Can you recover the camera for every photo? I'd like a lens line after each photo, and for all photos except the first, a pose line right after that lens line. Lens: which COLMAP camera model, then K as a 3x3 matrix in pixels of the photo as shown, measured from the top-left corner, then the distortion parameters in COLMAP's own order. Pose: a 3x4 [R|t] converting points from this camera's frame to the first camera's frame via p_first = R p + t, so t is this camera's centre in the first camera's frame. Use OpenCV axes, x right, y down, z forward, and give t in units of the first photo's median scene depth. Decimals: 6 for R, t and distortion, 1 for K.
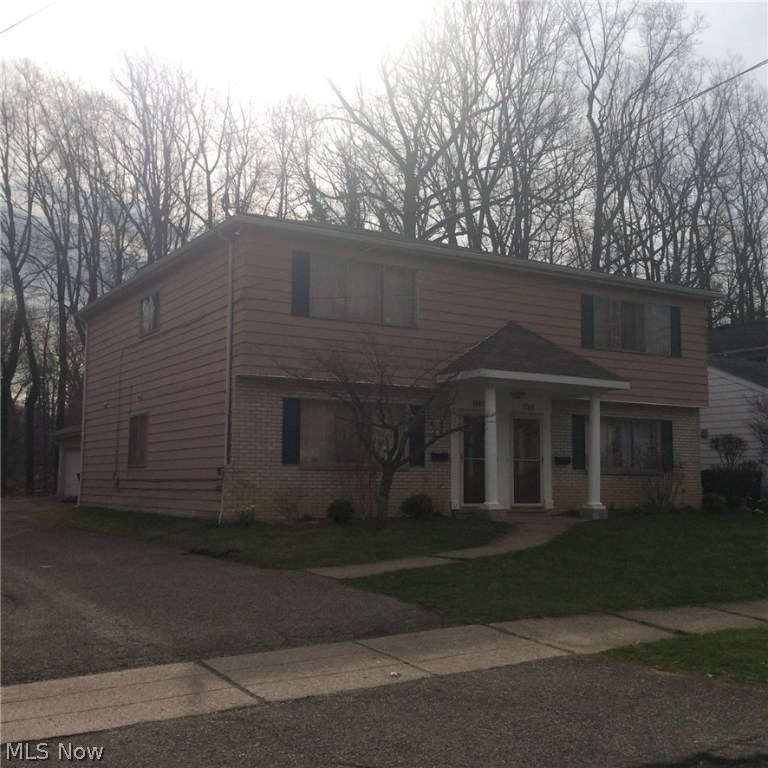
lens RADIAL K [[1074.2, 0, 481.6], [0, 1074.2, 383.8], [0, 0, 1]] dist [0.219498, 0.004992]
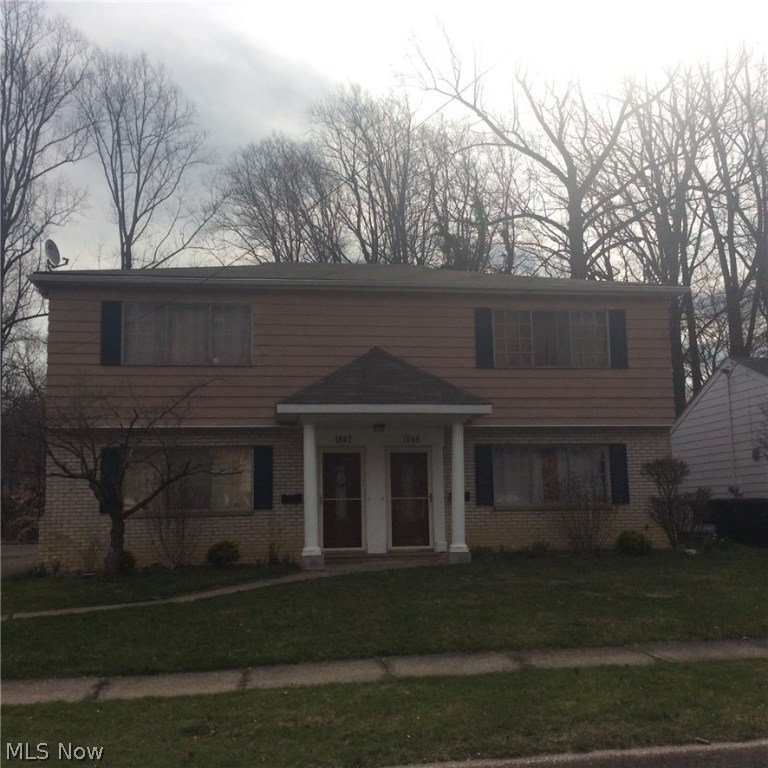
lens RADIAL K [[938.9, 0, 393.5], [0, 938.9, 399.3], [0, 0, 1]] dist [0.169828, -0.383158]
pose [[0.886089, -0.088898, -0.454911, 0.403345], [0.071392, 0.995900, -0.055556, 0.031622], [0.457984, 0.016751, 0.888802, 0.292789]]
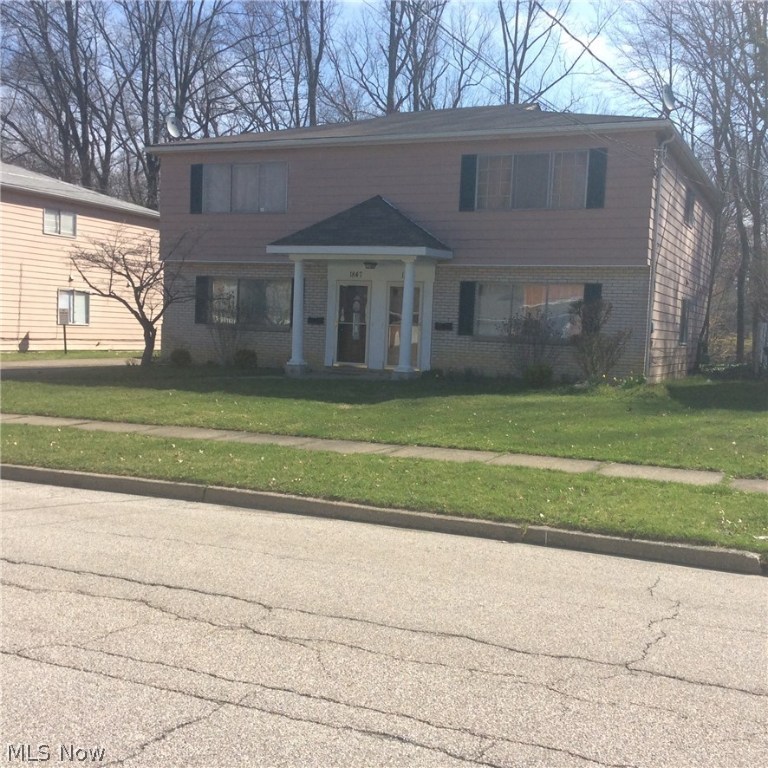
lens RADIAL K [[938.9, 0, 393.5], [0, 938.9, 399.3], [0, 0, 1]] dist [0.169828, -0.383158]
pose [[0.487341, 0.067025, -0.870636, 0.870351], [0.037032, 0.994566, 0.097294, 0.053443], [0.872426, -0.079657, 0.482211, 0.543340]]
